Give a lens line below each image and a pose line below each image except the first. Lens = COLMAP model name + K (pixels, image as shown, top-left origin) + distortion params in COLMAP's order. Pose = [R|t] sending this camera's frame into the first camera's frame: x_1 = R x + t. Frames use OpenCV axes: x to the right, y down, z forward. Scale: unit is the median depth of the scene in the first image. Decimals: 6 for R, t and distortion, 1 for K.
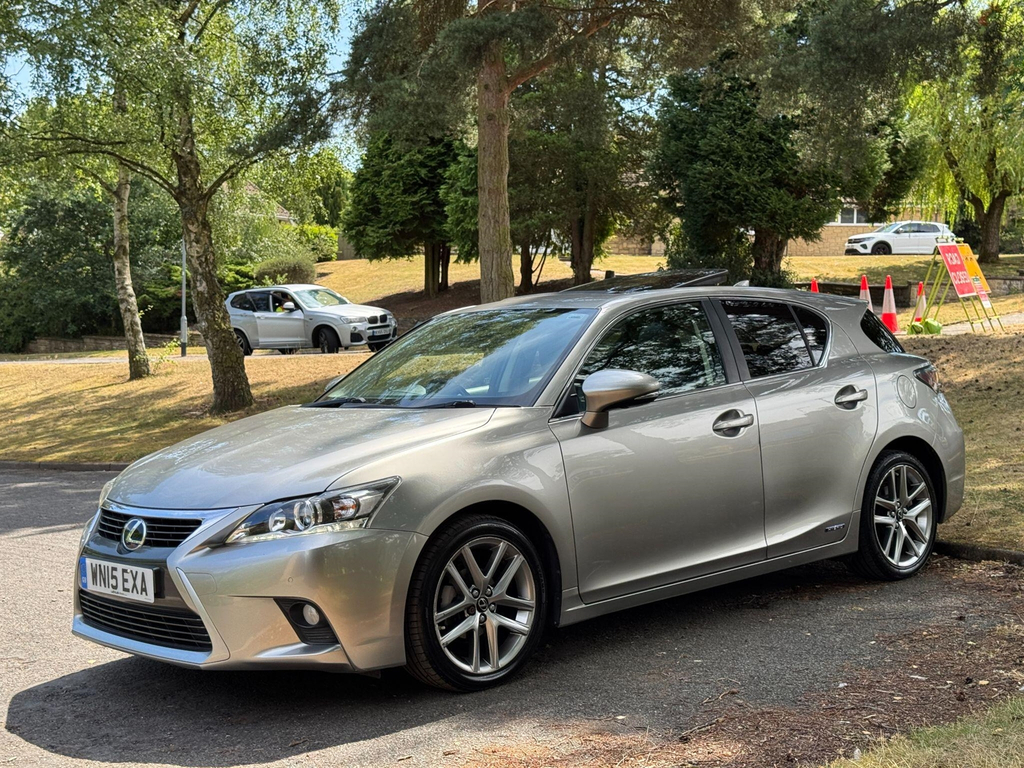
lens RADIAL K [[1460.1, 0, 512.0], [0, 1460.1, 384.0], [0, 0, 1]] dist [0.155454, -0.266762]
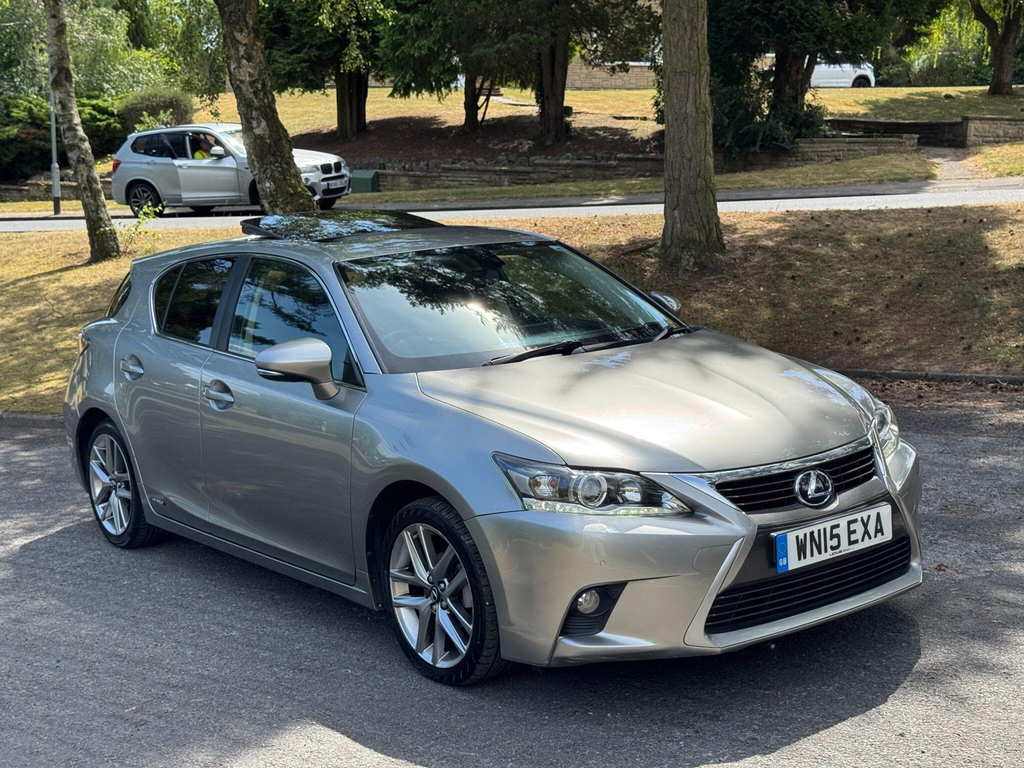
lens RADIAL K [[1460.1, 0, 512.0], [0, 1460.1, 384.0], [0, 0, 1]] dist [0.155454, -0.266762]
pose [[0.987702, -0.030871, 0.153270, -0.120480], [0.014173, 0.993955, 0.108866, -0.012903], [-0.155705, -0.105355, 0.982169, 0.185888]]
